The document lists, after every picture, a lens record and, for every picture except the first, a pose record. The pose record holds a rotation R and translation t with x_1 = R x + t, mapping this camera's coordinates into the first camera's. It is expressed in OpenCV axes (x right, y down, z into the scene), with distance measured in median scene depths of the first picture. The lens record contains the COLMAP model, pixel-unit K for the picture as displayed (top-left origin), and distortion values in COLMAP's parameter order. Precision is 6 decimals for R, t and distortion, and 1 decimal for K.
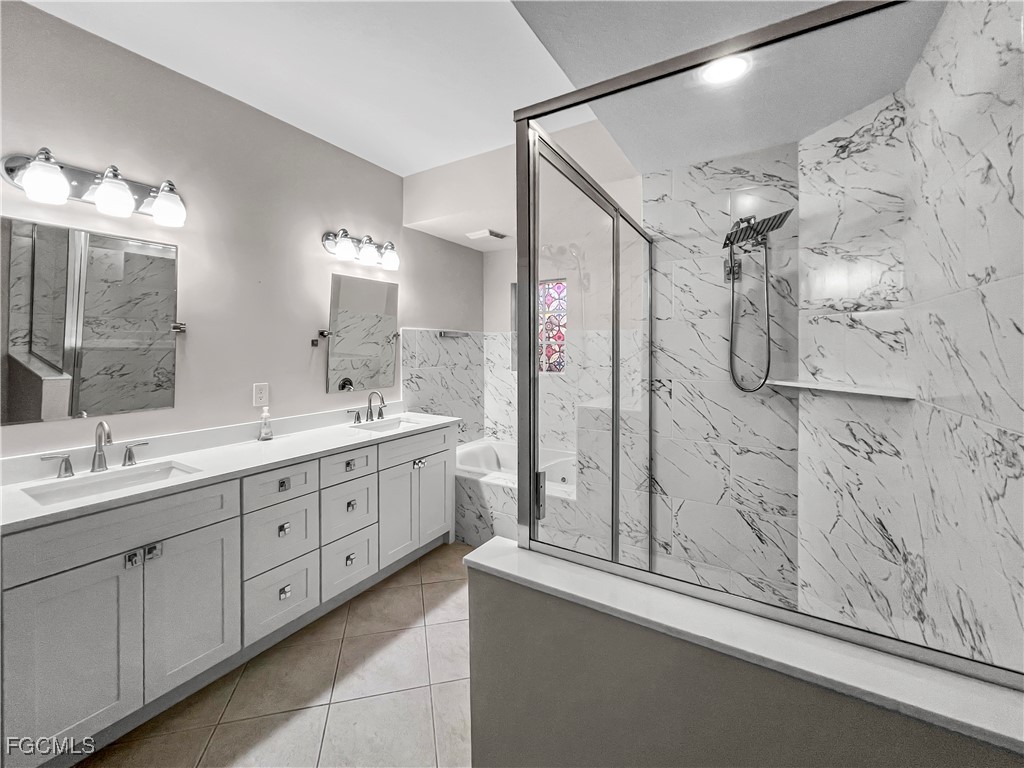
lens RADIAL K [[413.9, 0, 497.9], [0, 413.9, 382.5], [0, 0, 1]] dist [-0.000379, -0.000027]
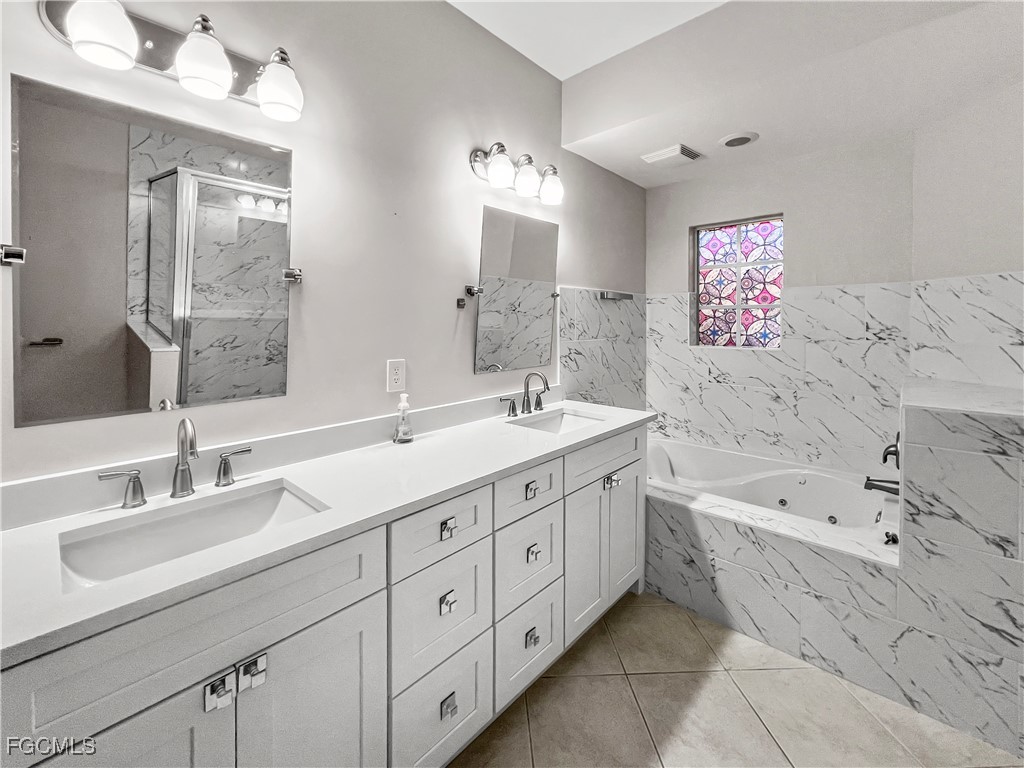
lens RADIAL K [[421.3, 0, 502.3], [0, 421.3, 365.5], [0, 0, 1]] dist [0.000219, -0.000076]
pose [[0.982588, 0.014885, -0.185201, -0.215058], [-0.011773, 0.999771, 0.017893, -0.002143], [0.185425, -0.015401, 0.982538, 0.271412]]
